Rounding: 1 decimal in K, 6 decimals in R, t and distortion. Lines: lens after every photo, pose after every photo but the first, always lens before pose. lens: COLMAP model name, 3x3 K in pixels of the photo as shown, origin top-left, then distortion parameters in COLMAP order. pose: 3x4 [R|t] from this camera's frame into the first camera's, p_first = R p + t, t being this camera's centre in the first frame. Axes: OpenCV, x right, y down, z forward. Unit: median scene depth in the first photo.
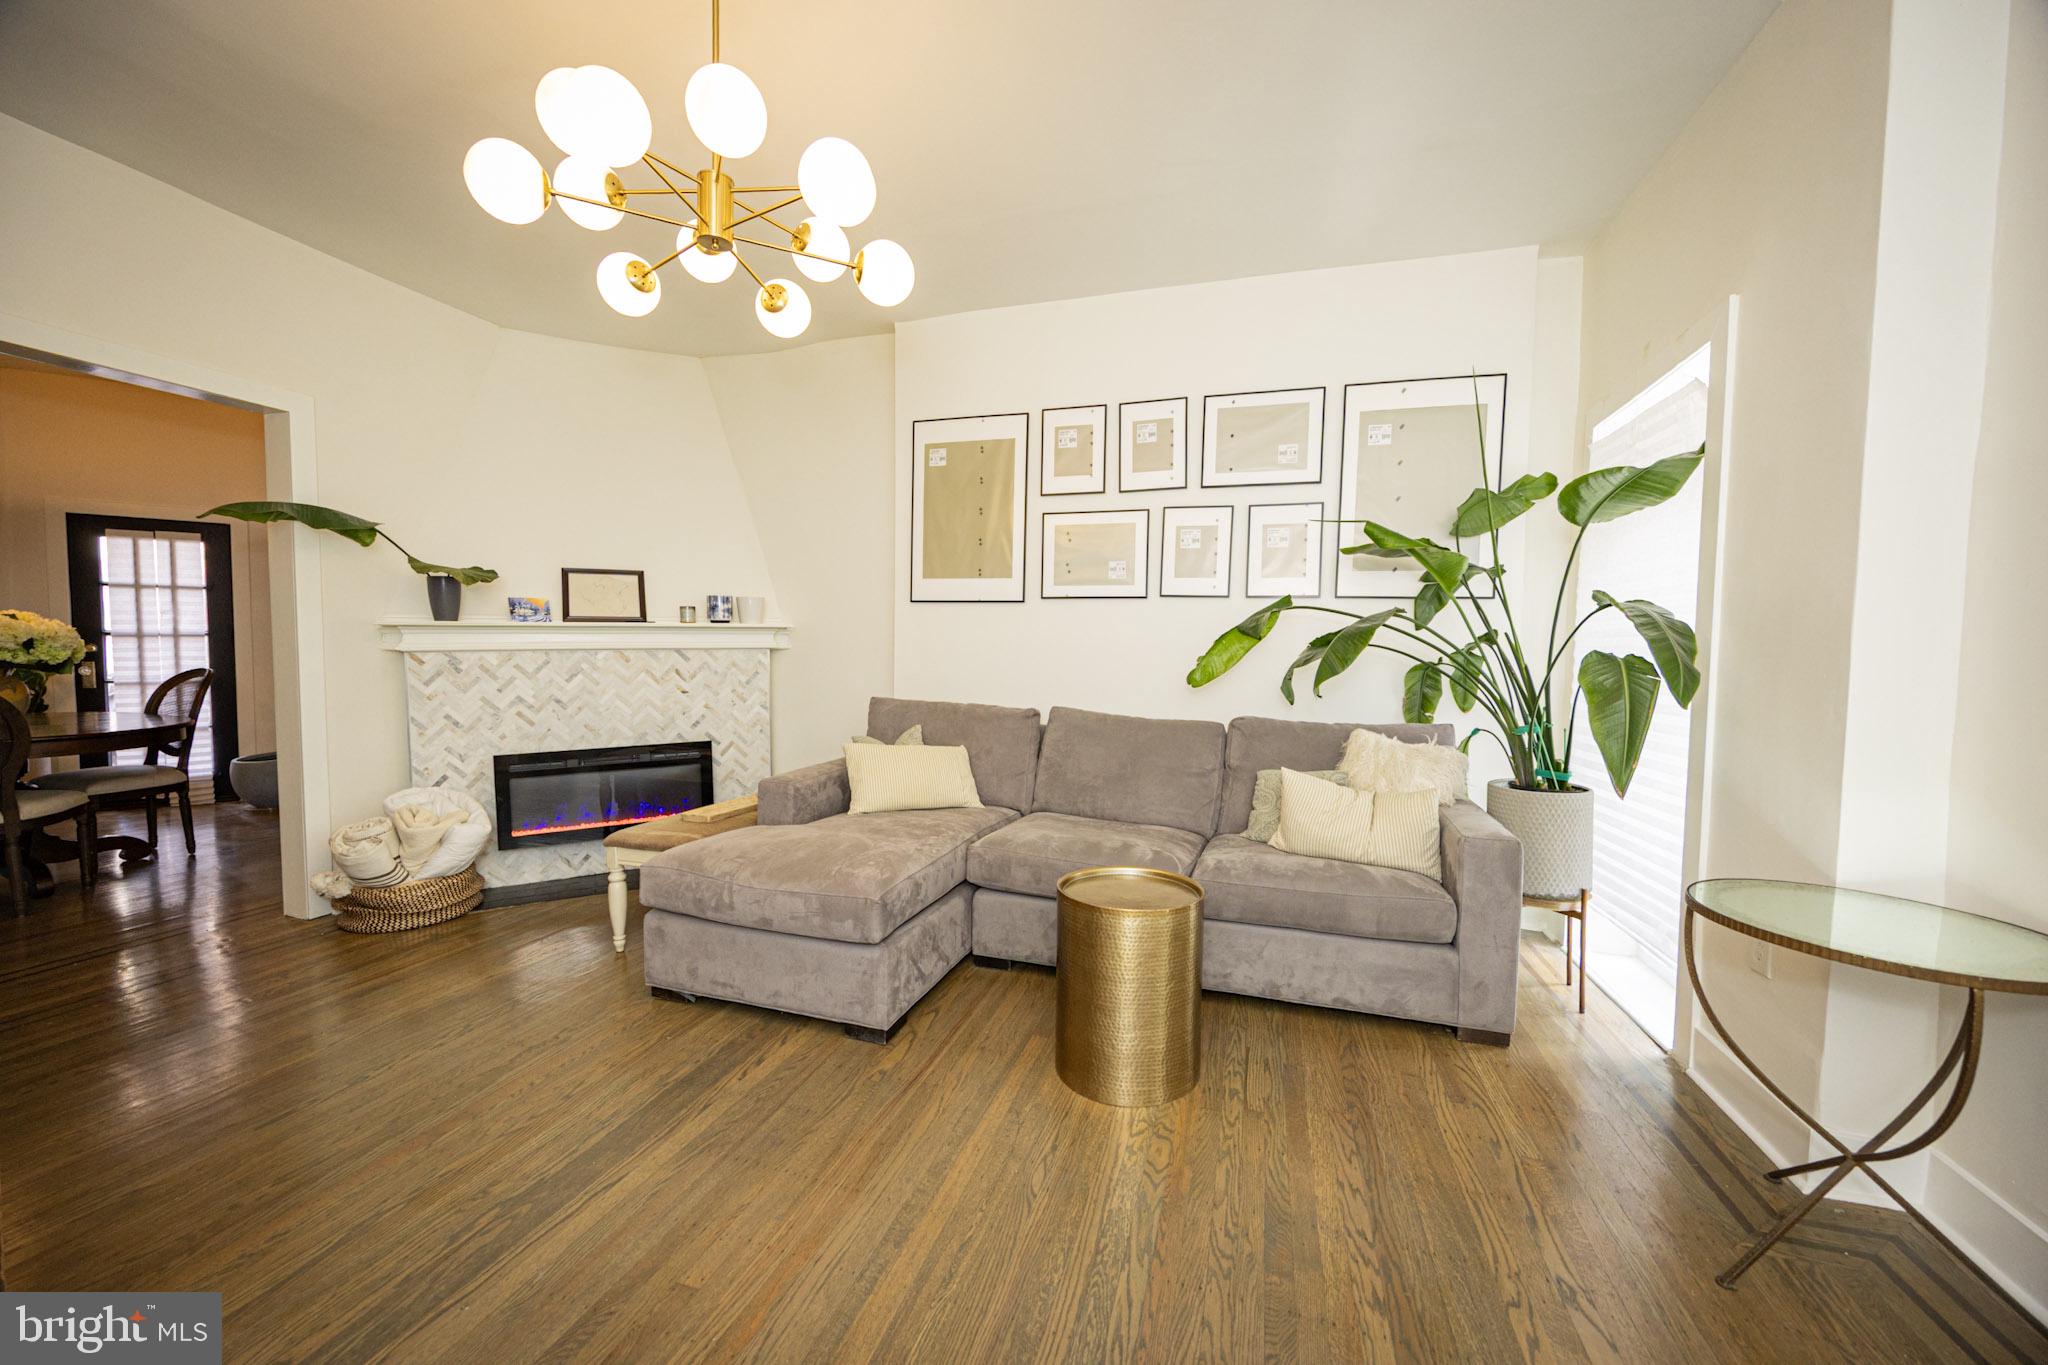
lens RADIAL K [[782.3, 0, 1021.6], [0, 782.3, 682.9], [0, 0, 1]] dist [-0.000106, -0.000606]
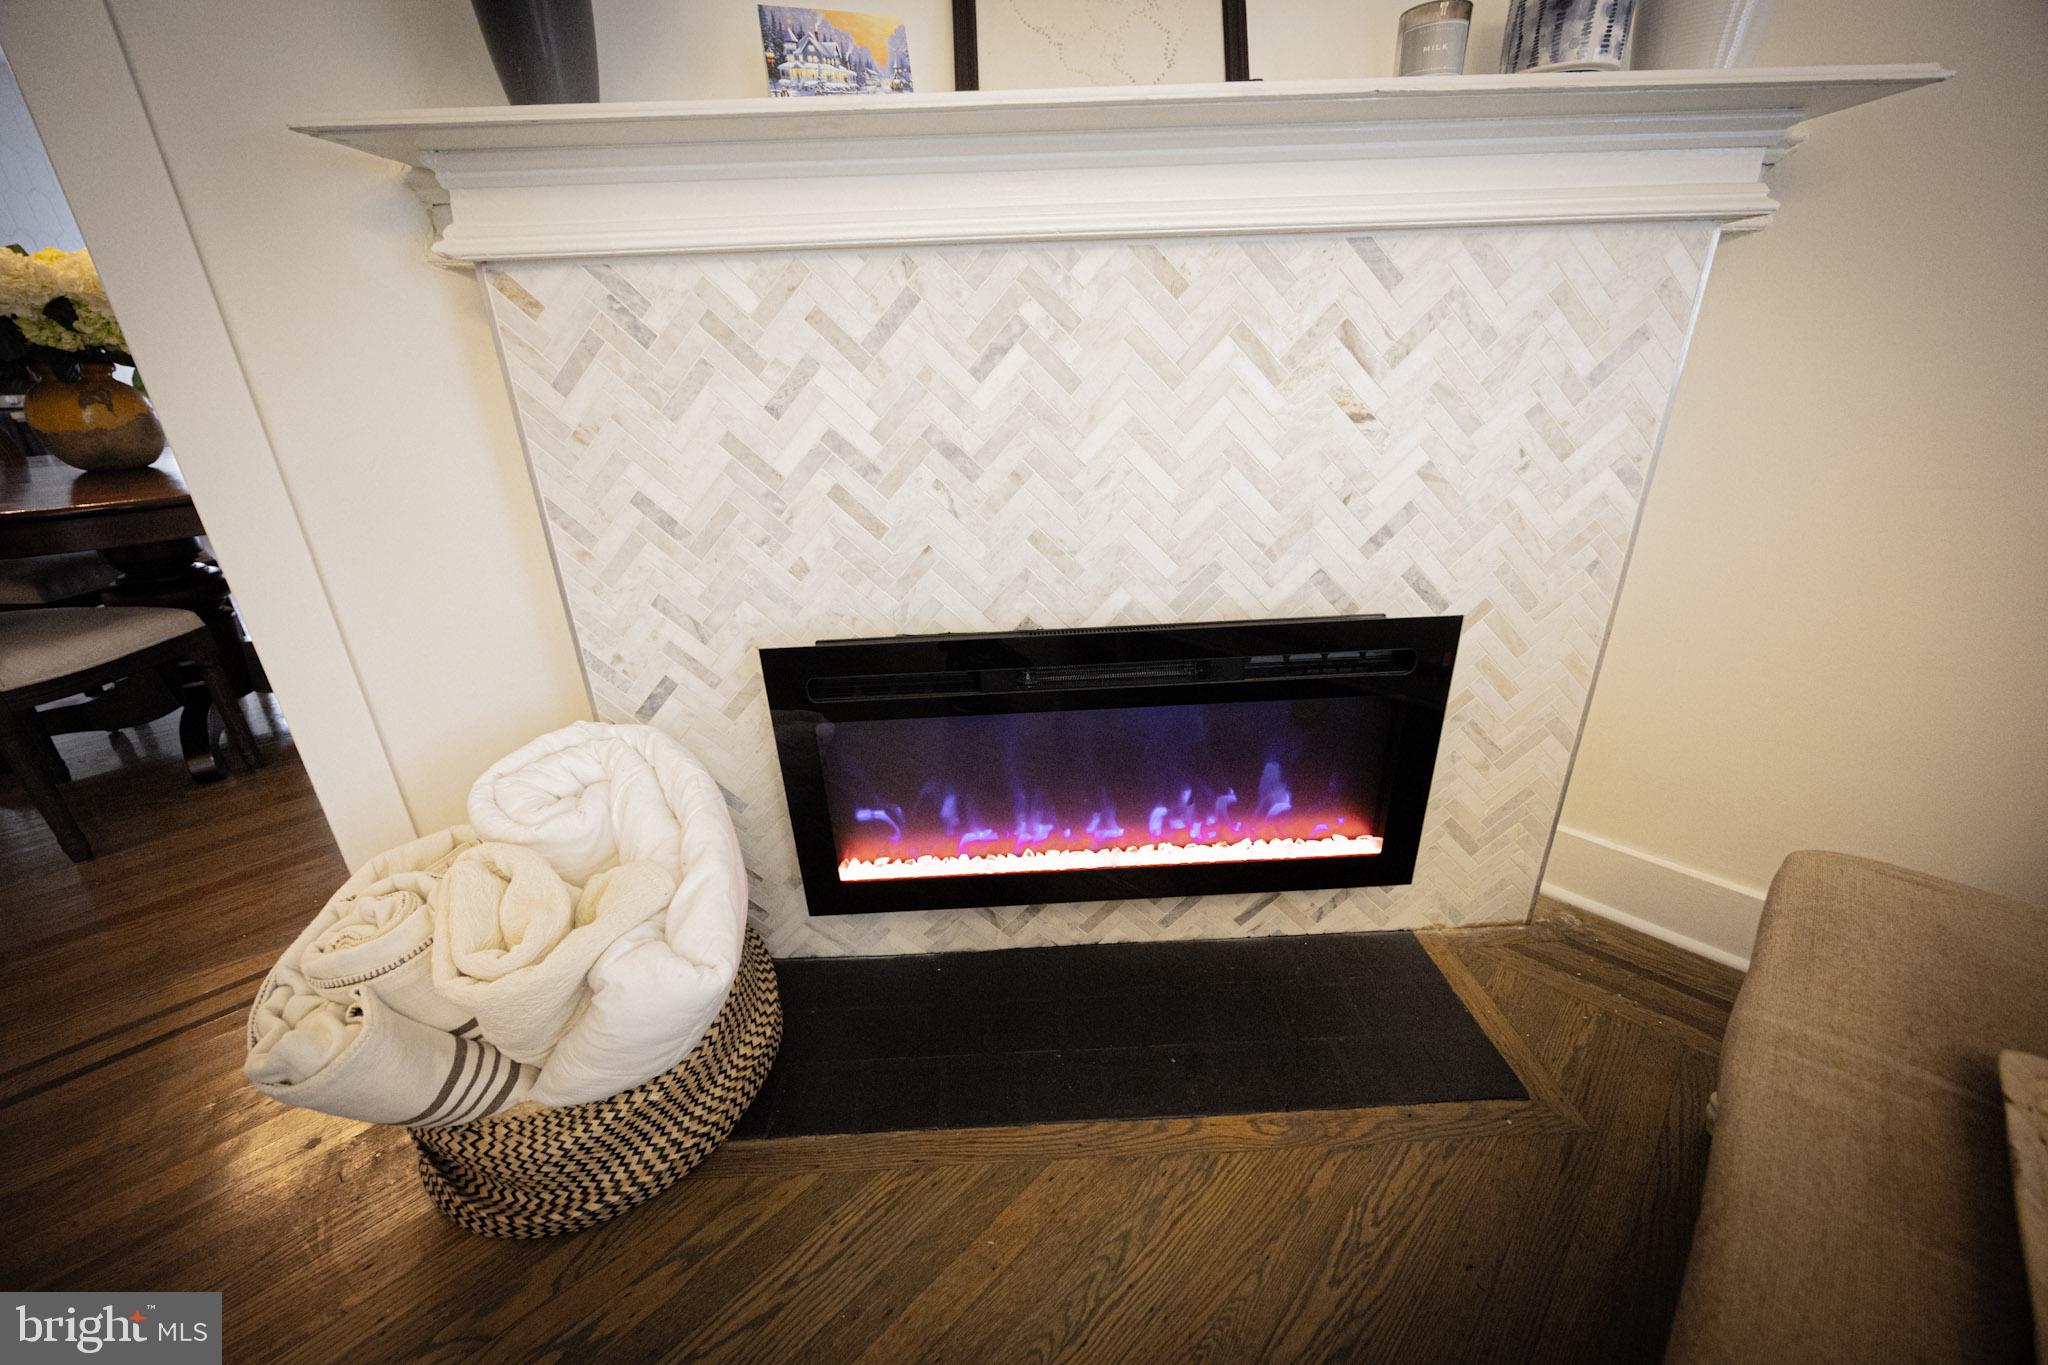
lens RADIAL K [[782.3, 0, 1021.6], [0, 782.3, 682.9], [0, 0, 1]] dist [-0.000106, -0.000606]
pose [[0.887592, 0.156889, -0.433089, -0.439278], [0.004414, 0.937270, 0.348577, 0.003727], [0.460609, -0.311306, 0.831220, 0.759828]]
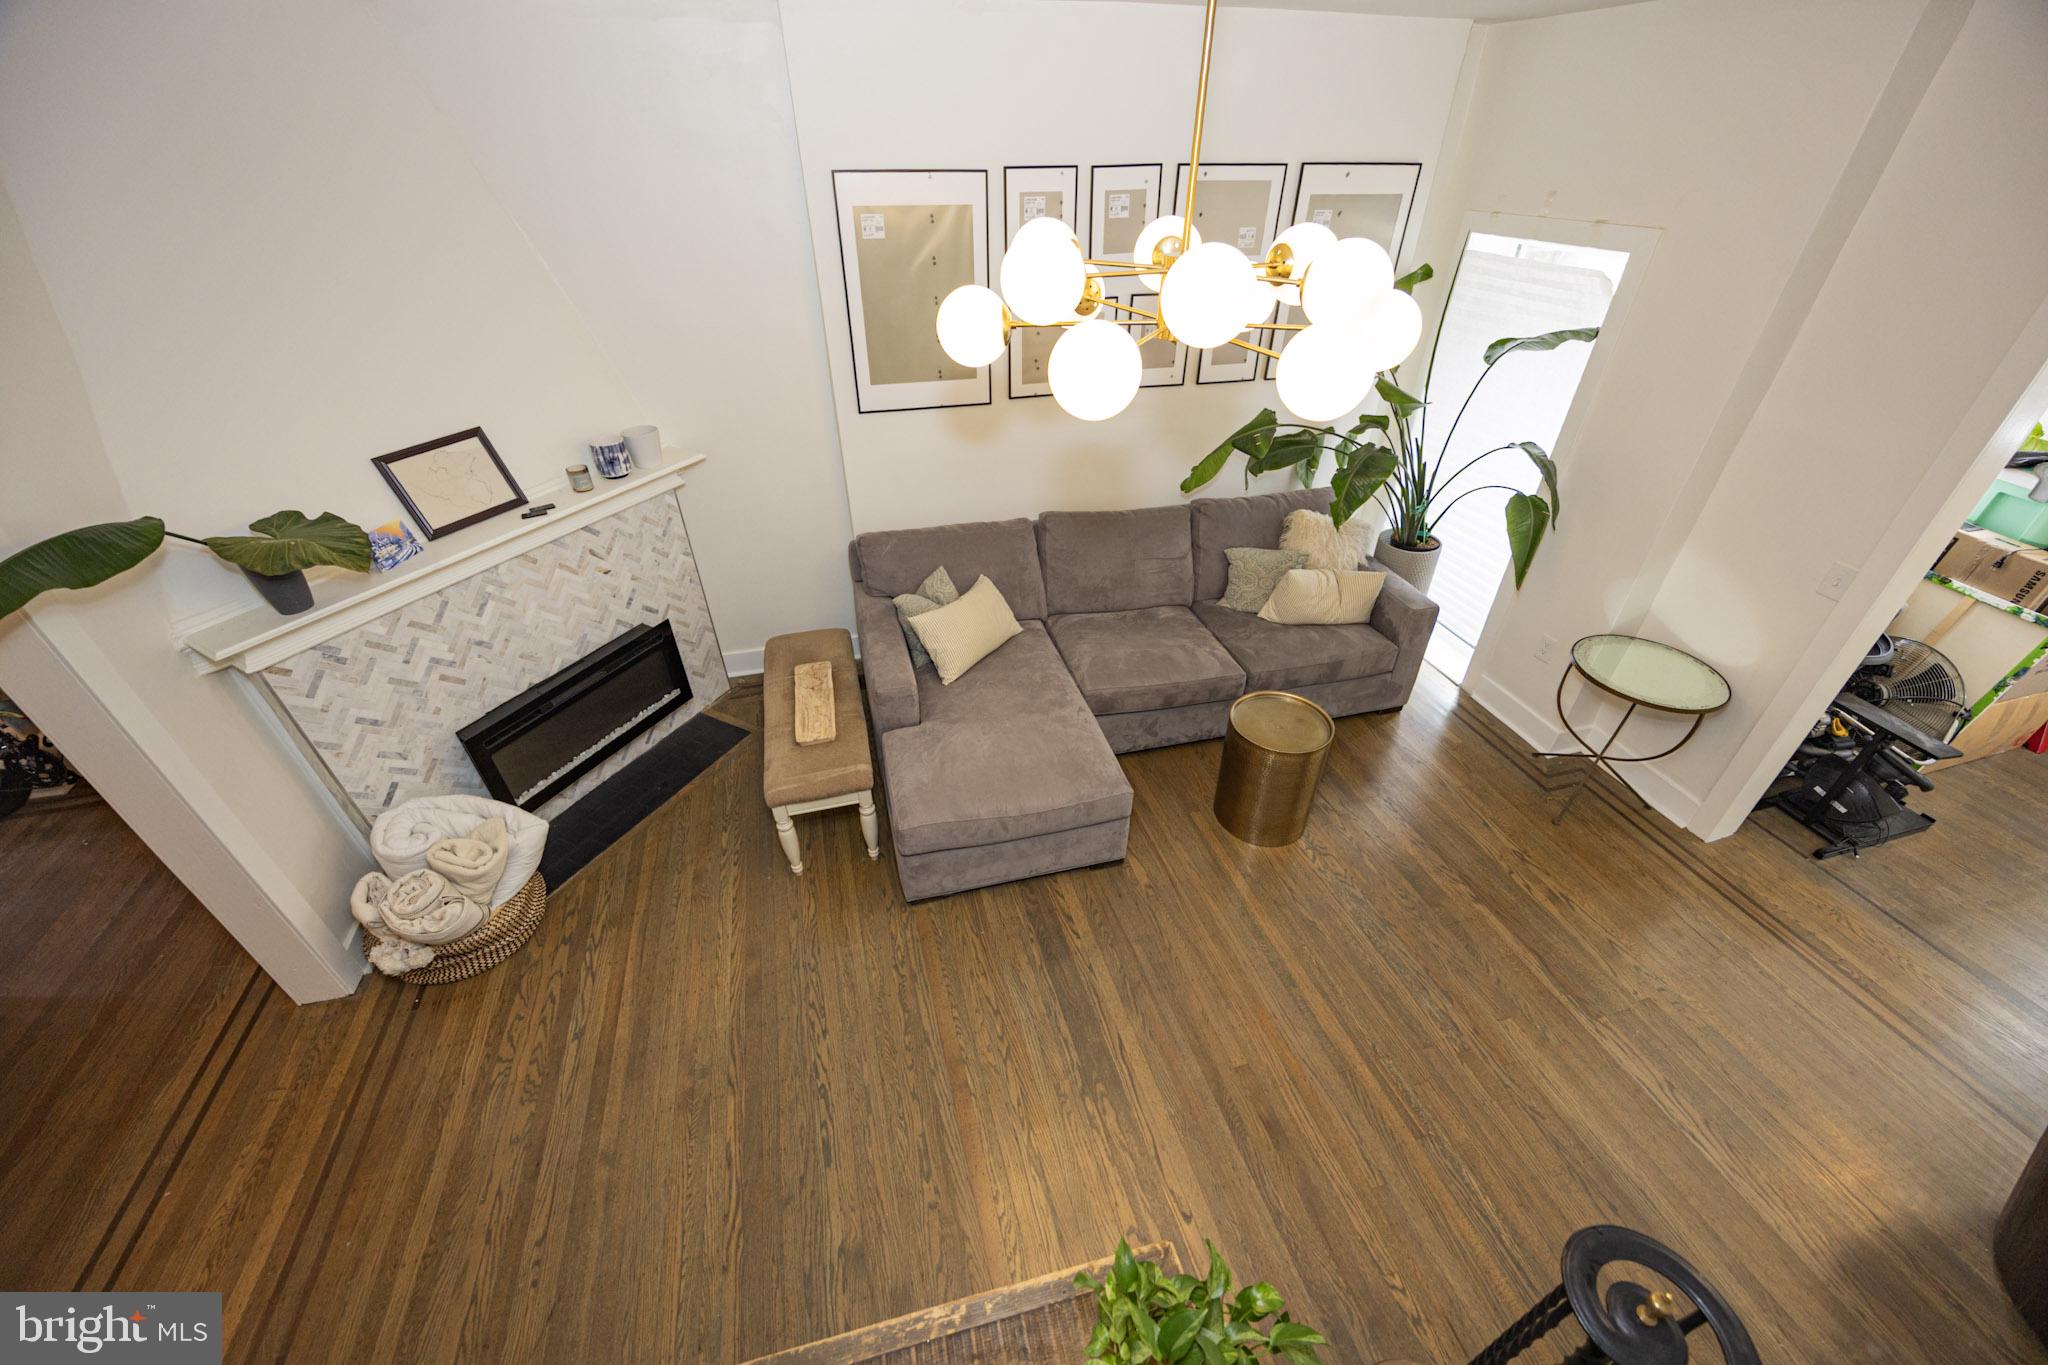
lens RADIAL K [[782.3, 0, 1021.6], [0, 782.3, 682.9], [0, 0, 1]] dist [-0.000106, -0.000606]
pose [[0.838275, -0.325392, 0.437510, -0.502987], [0.035687, 0.833429, 0.551474, -0.351442], [-0.544078, -0.446673, 0.710255, 0.154760]]
